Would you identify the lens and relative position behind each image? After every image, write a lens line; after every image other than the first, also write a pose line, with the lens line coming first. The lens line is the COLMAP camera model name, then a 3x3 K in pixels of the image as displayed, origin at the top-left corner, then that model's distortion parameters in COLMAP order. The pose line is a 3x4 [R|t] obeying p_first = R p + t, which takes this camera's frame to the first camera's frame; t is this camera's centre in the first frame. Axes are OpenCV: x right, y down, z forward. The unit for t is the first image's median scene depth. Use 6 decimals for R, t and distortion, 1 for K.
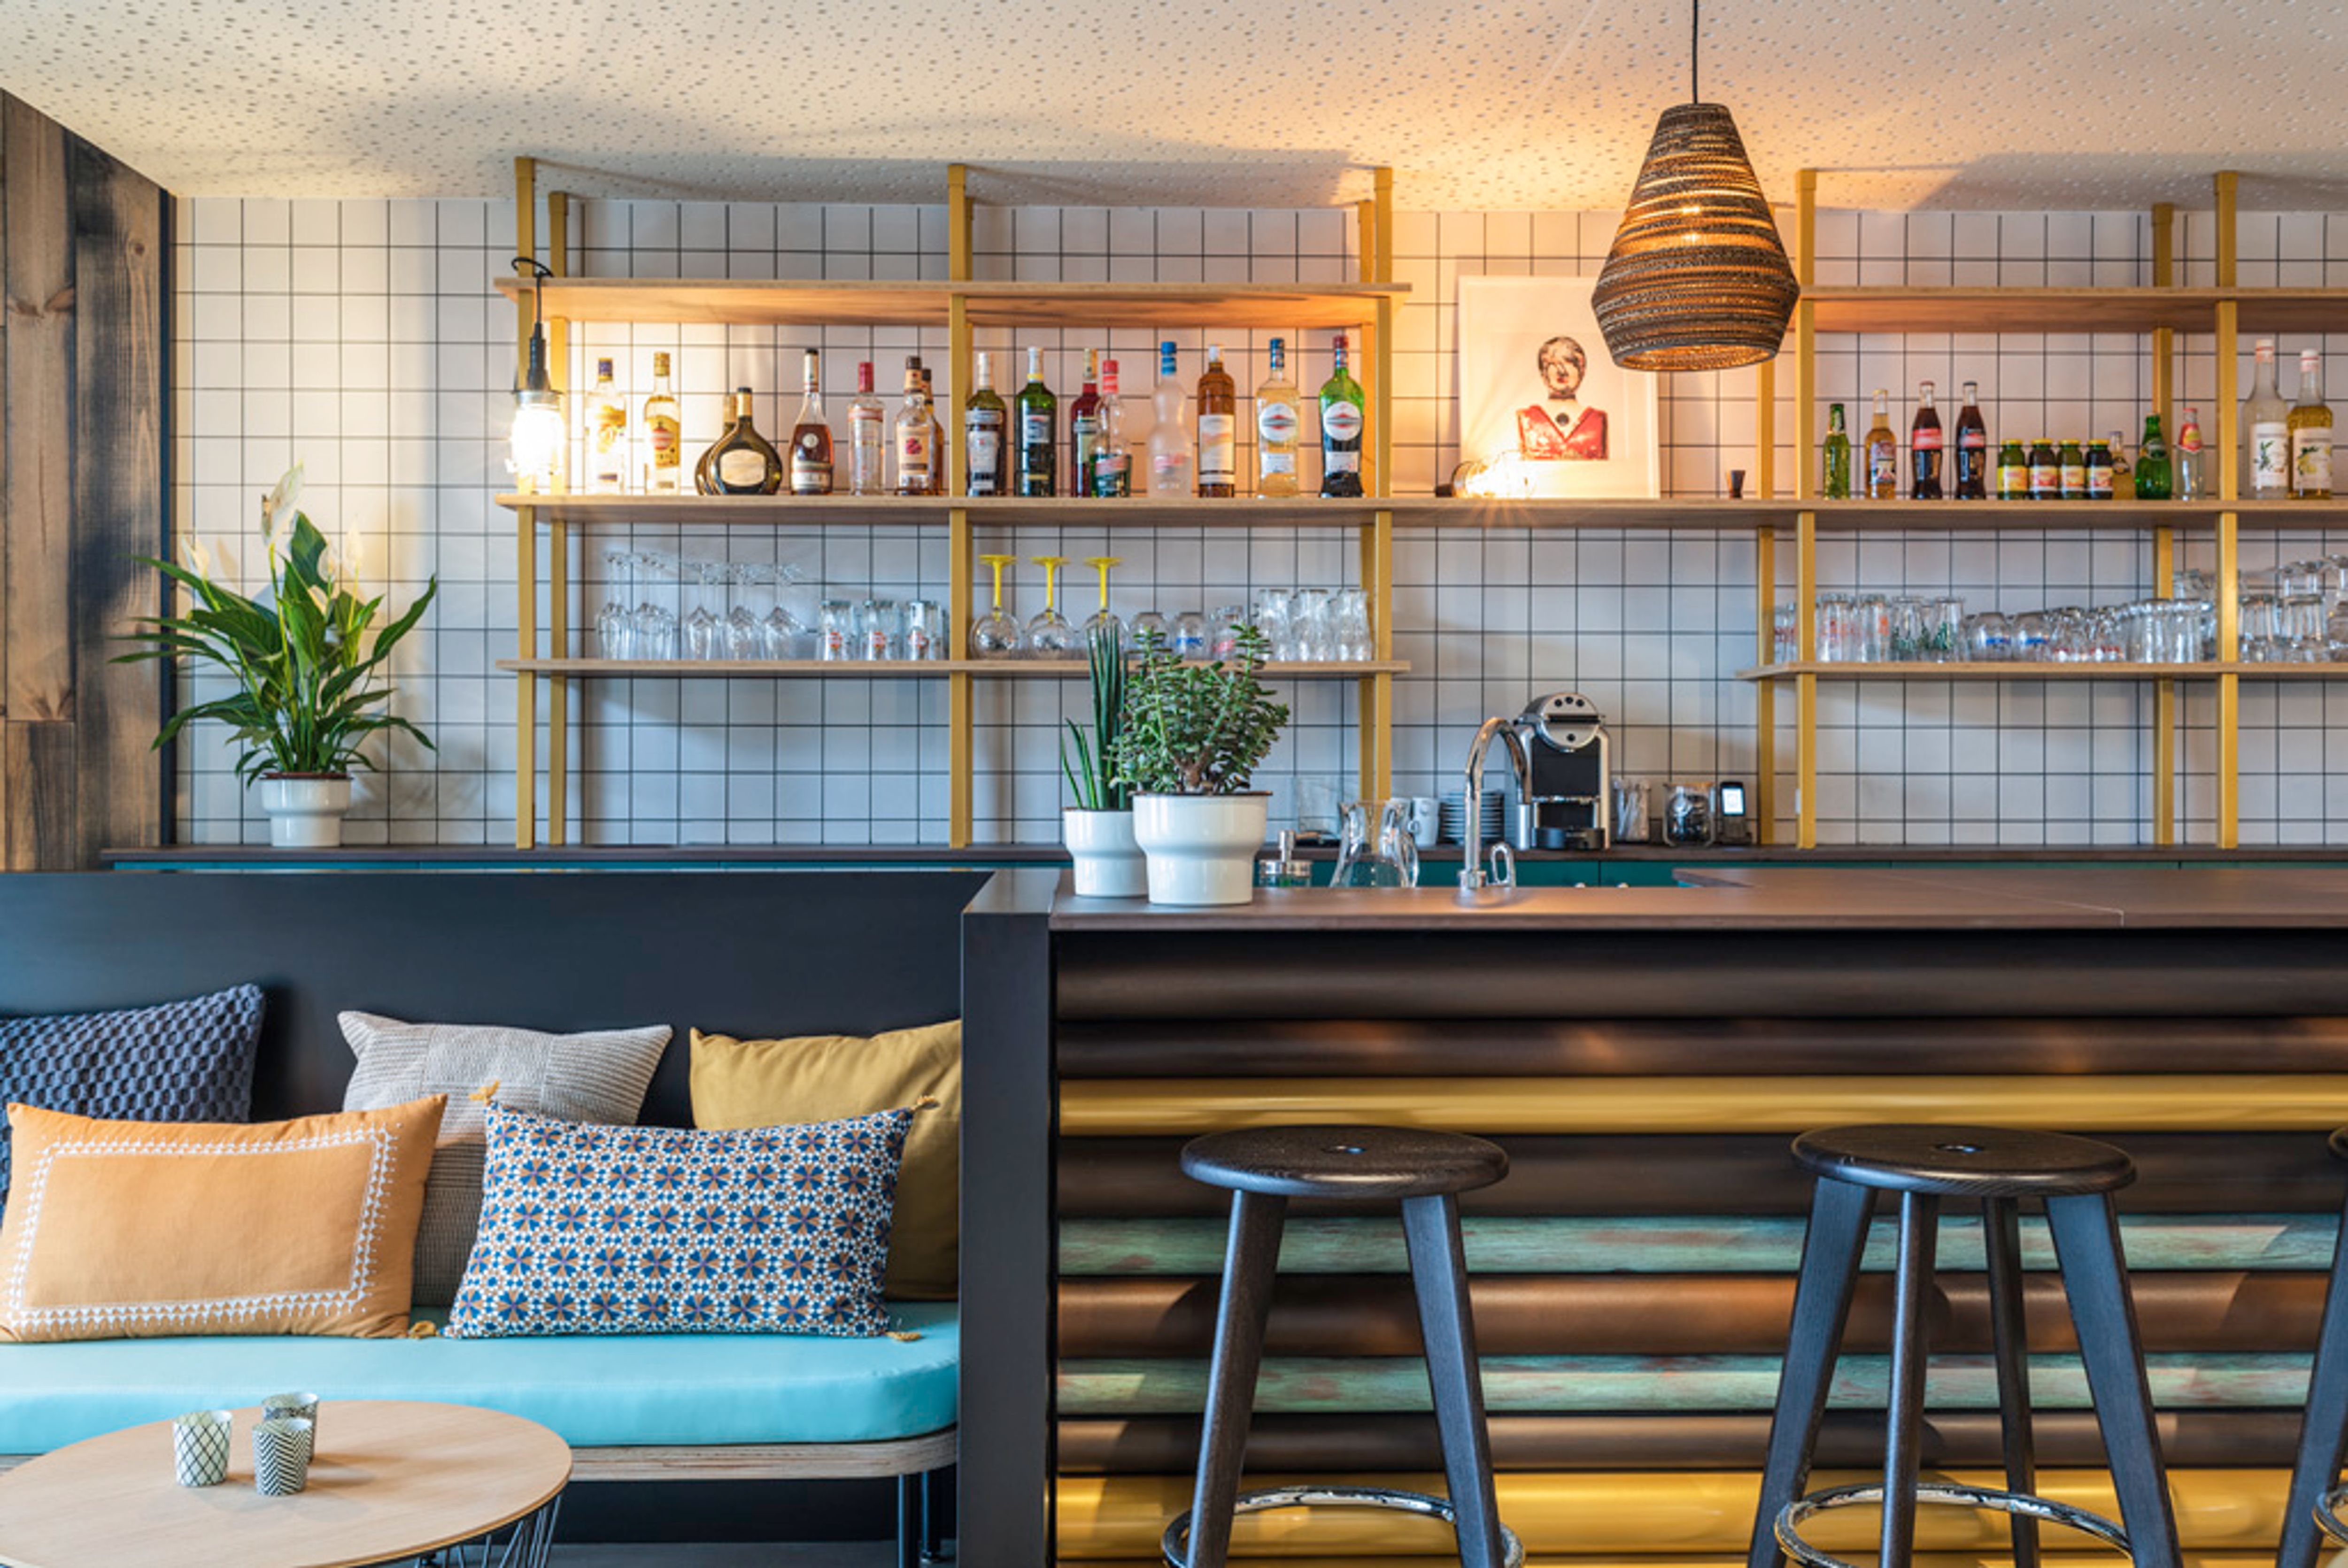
lens RADIAL K [[2383.5, 0, 1171.5], [0, 2383.5, 758.1], [0, 0, 1]] dist [0.058595, -0.109039]
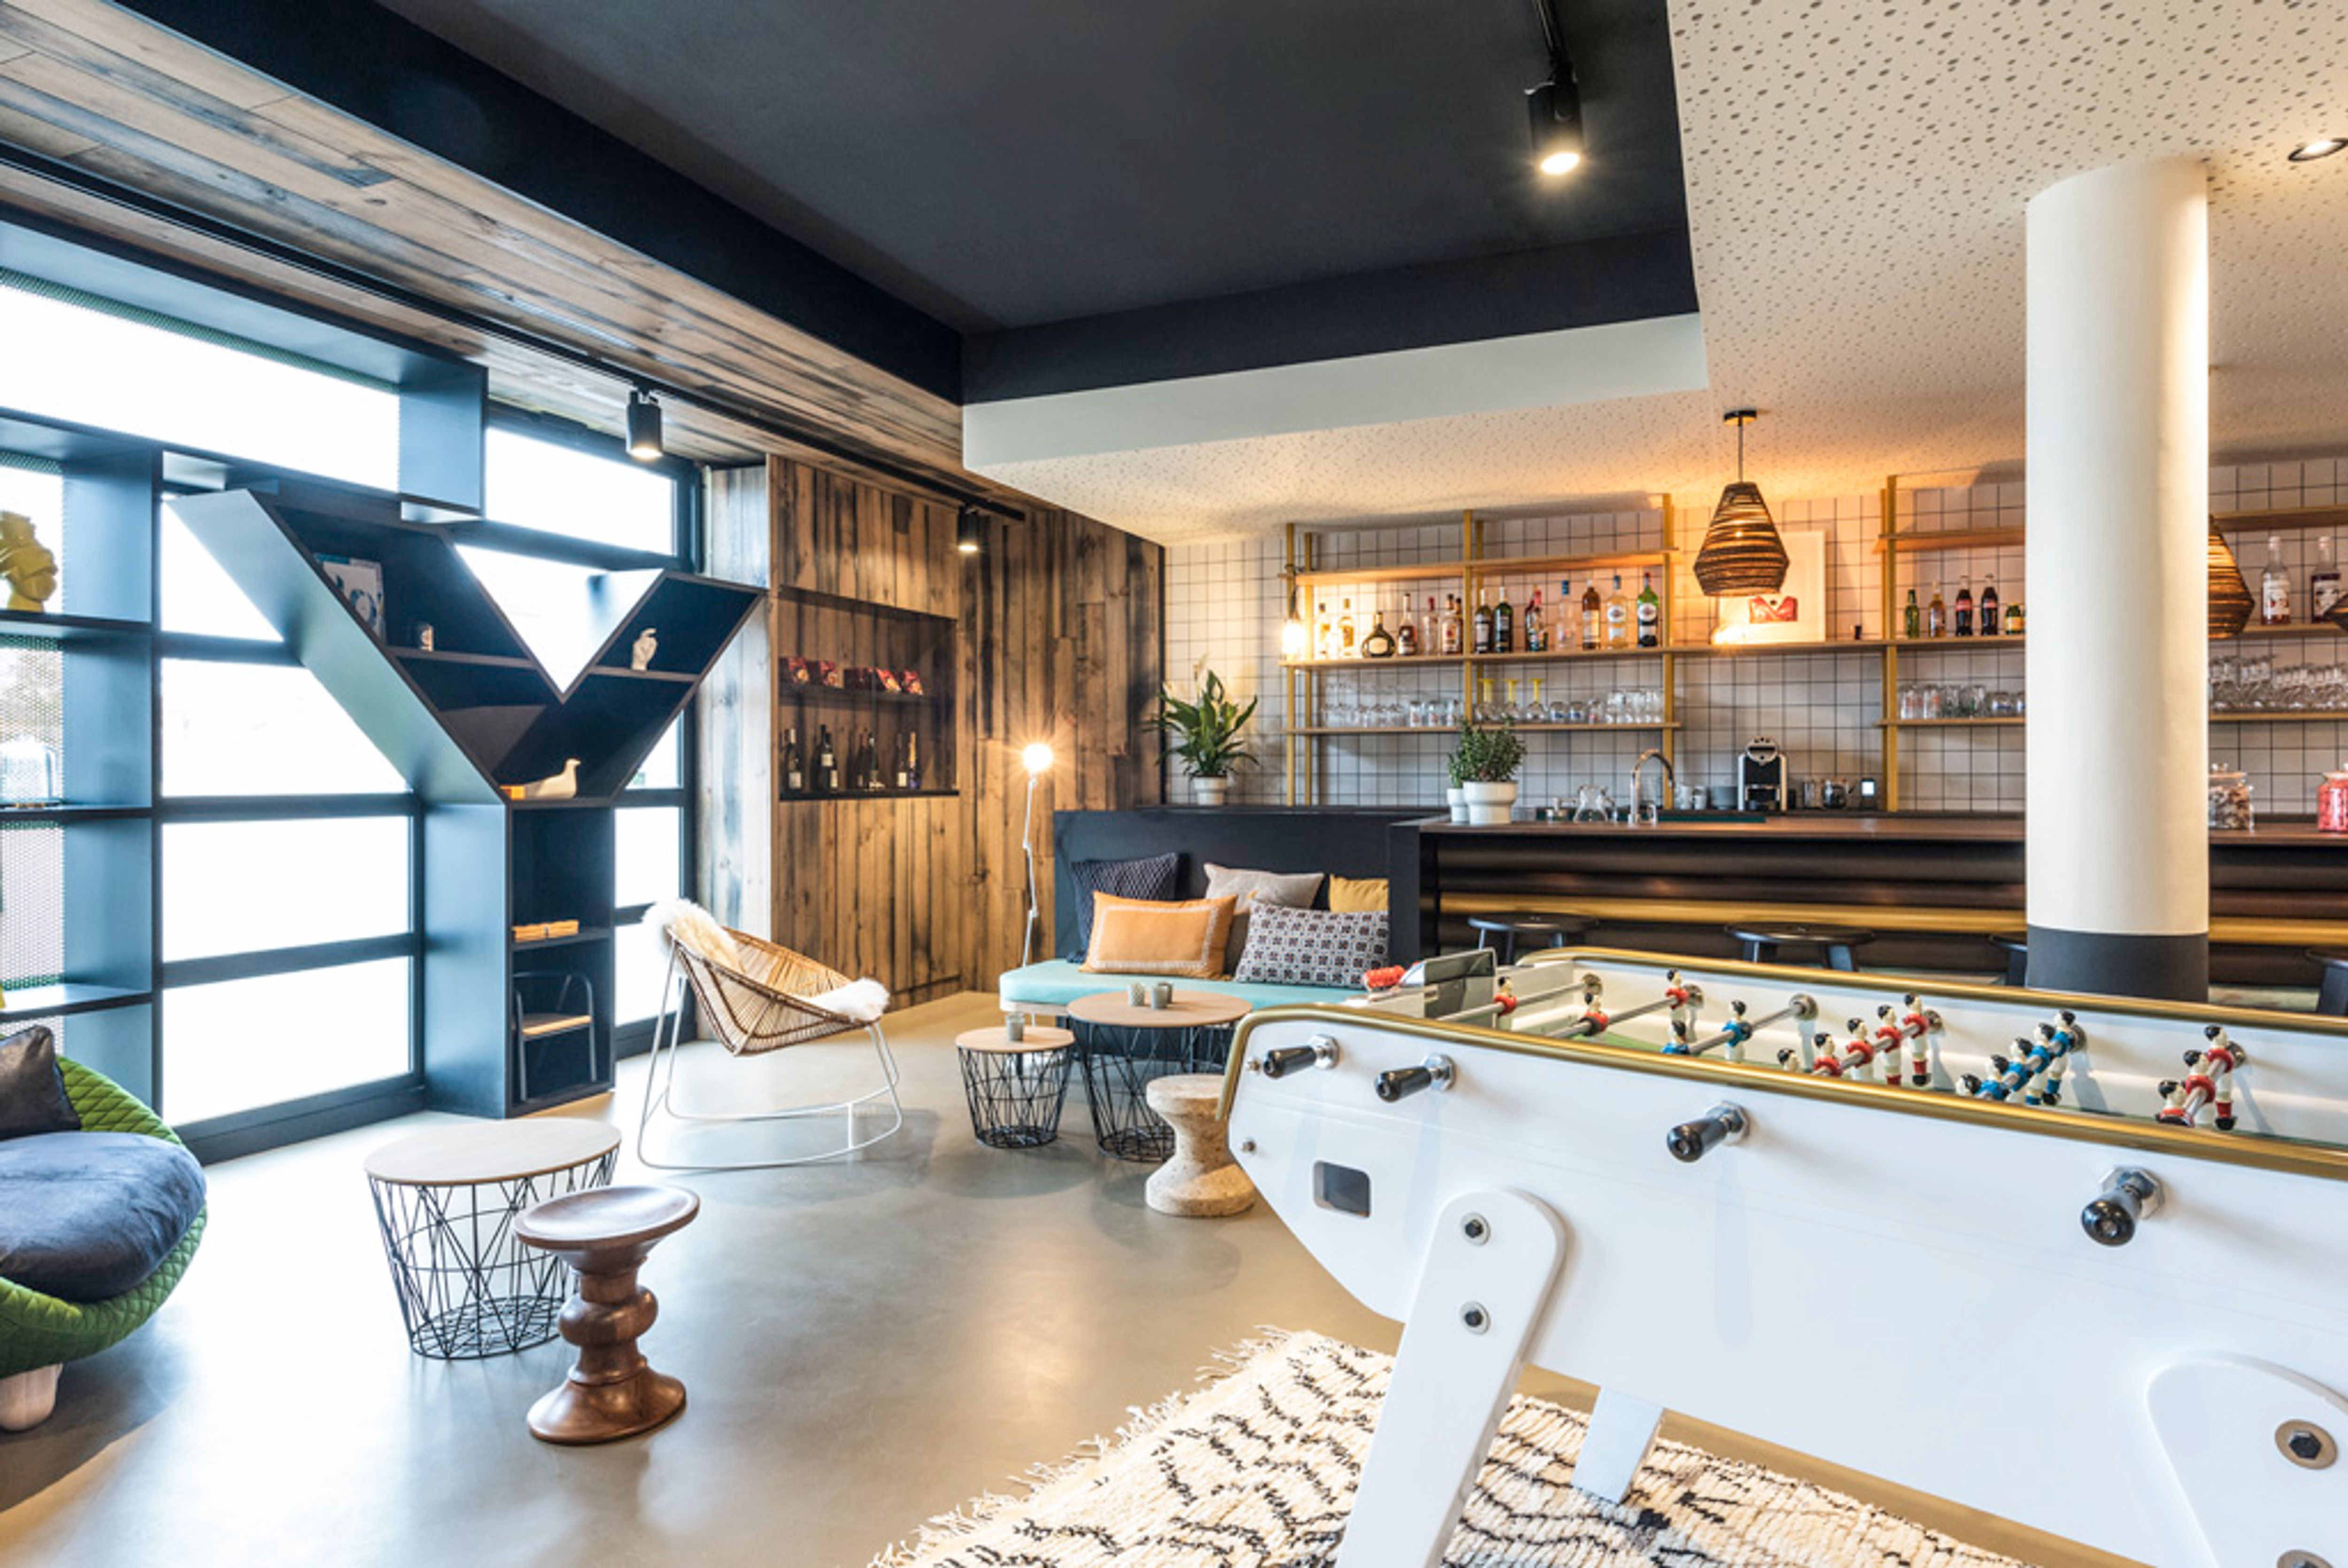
lens RADIAL K [[1354.1, 0, 1174.0], [0, 1354.1, 784.0], [0, 0, 1]] dist [0.002160, 0.000541]
pose [[0.906203, 0.001457, -0.422840, 0.199200], [0.003232, 0.999941, 0.010371, 0.000647], [0.422830, -0.010765, 0.906145, -0.292485]]
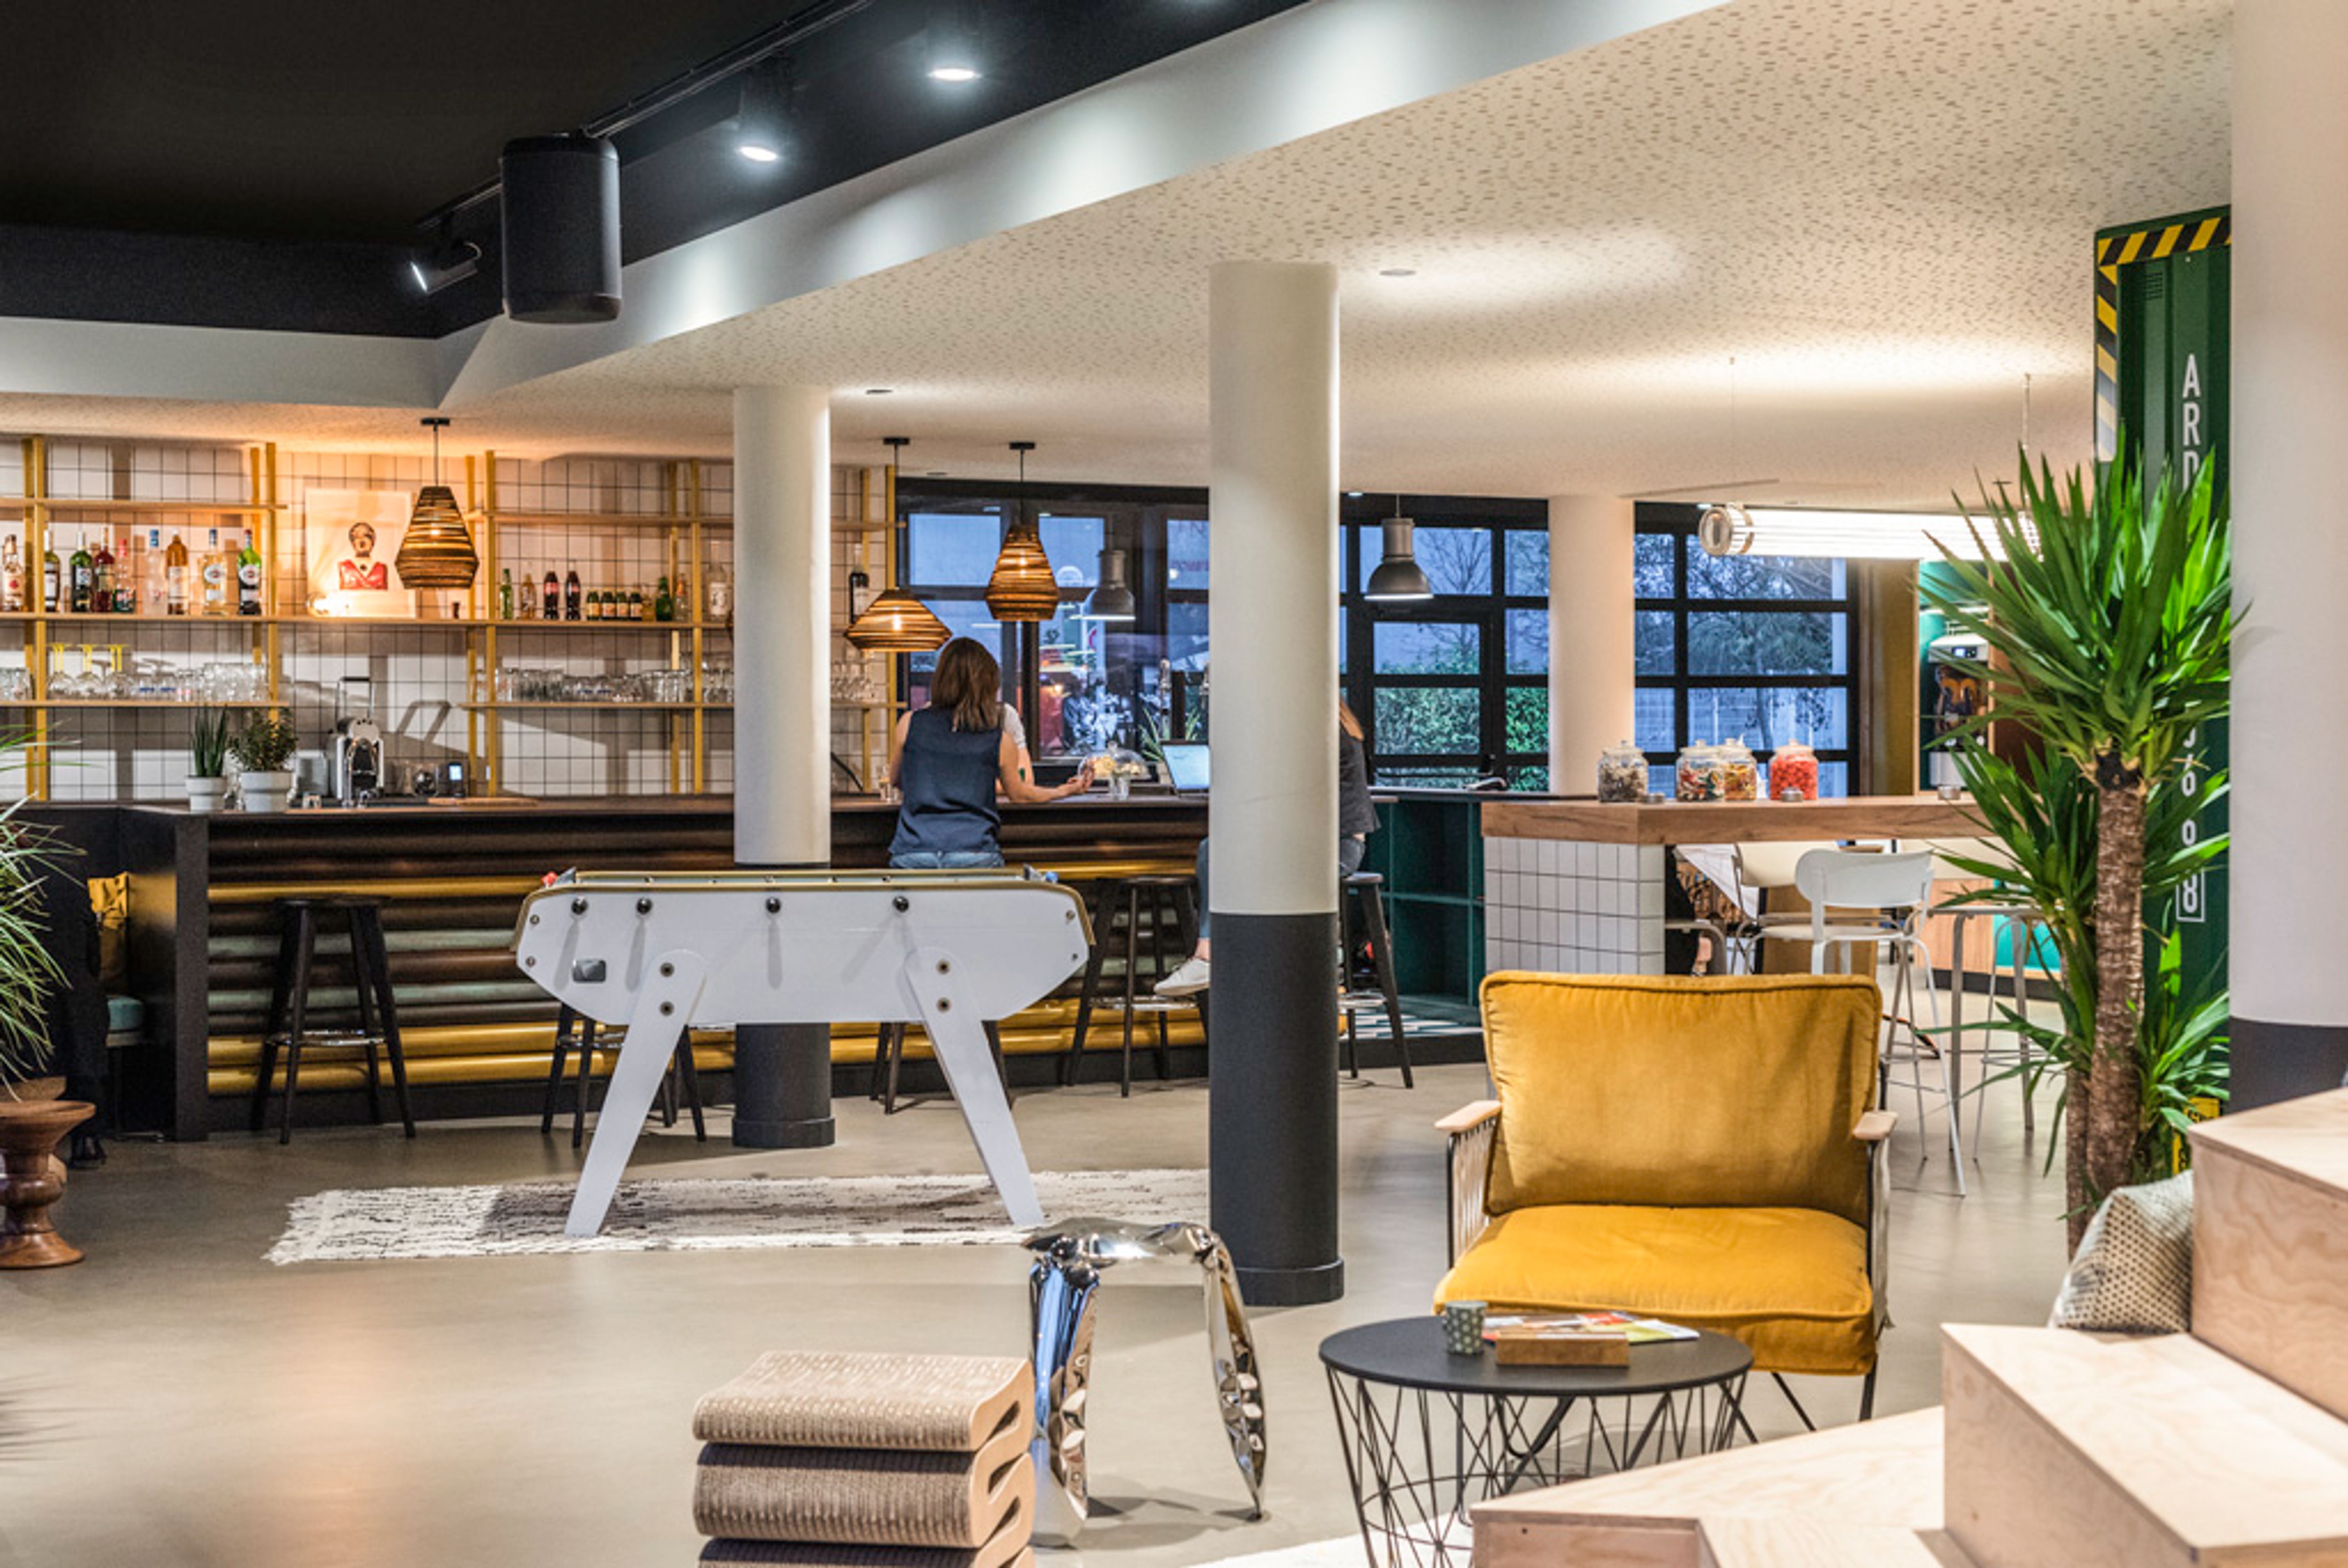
lens RADIAL K [[3441.6, 0, 1174.0], [0, 3441.6, 784.0], [0, 0, 1]] dist [-0.133490, 1.143633]
pose [[0.907153, -0.004608, 0.420777, -0.407732], [-0.005438, 0.999728, 0.022674, -0.039564], [-0.420767, -0.022857, 0.906881, -1.777912]]
